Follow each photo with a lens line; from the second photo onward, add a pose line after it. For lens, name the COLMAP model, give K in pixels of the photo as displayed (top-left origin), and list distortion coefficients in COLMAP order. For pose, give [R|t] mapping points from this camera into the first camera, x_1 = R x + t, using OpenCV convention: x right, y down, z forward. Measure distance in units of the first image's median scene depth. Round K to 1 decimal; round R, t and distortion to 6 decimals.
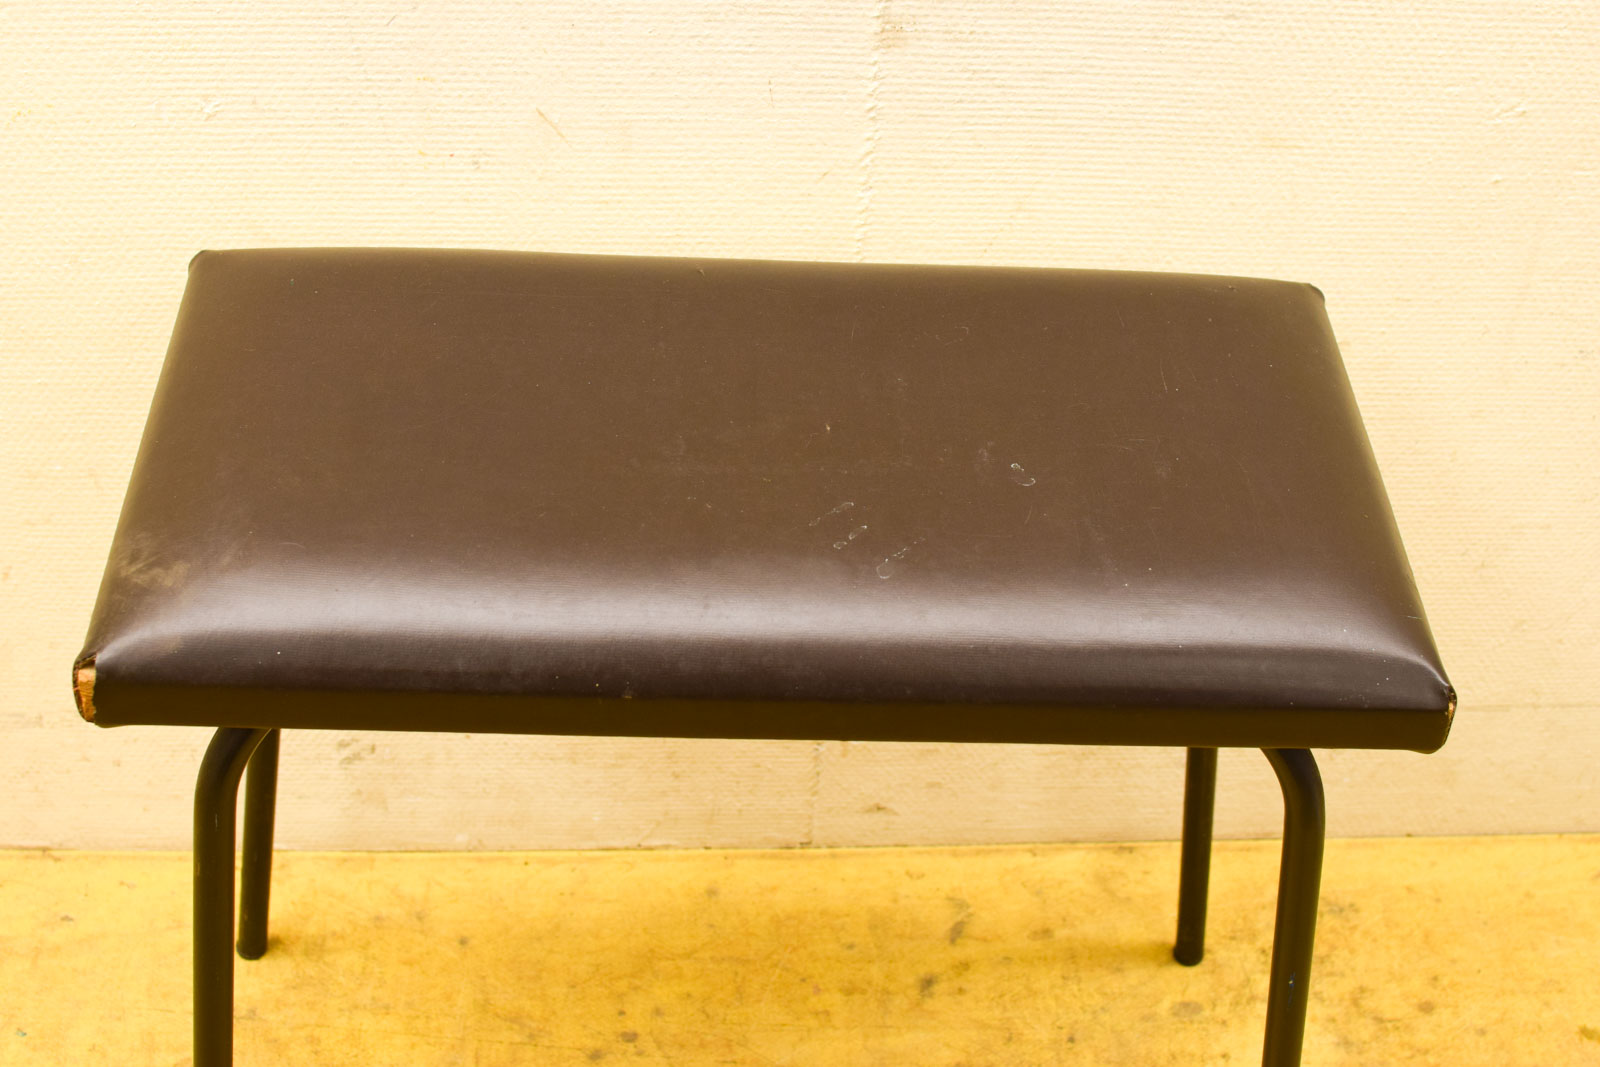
lens RADIAL K [[2454.6, 0, 800.0], [0, 2454.6, 533.5], [0, 0, 1]] dist [-0.208183, 0.197713]
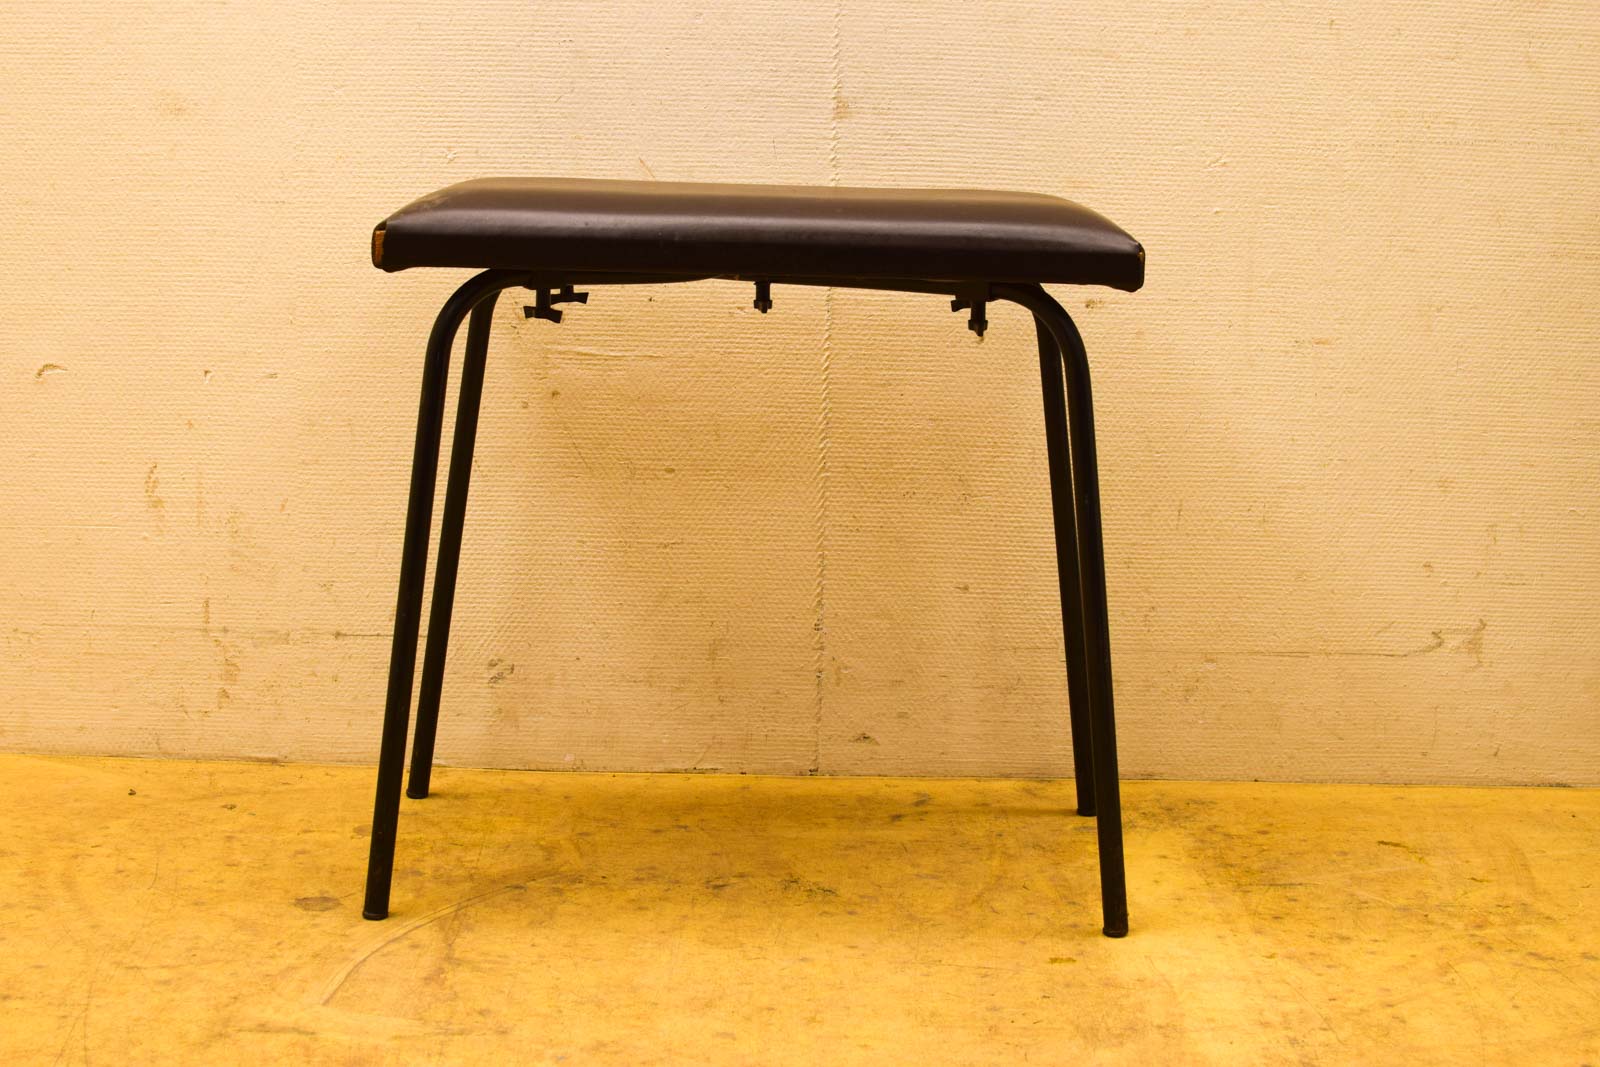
lens RADIAL K [[2454.6, 0, 800.0], [0, 2454.6, 533.5], [0, 0, 1]] dist [-0.208183, 0.197713]
pose [[0.998858, -0.020778, -0.043023, 0.060100], [-0.003070, 0.870709, -0.491789, 0.728673], [0.047679, 0.491360, 0.869651, -0.297988]]
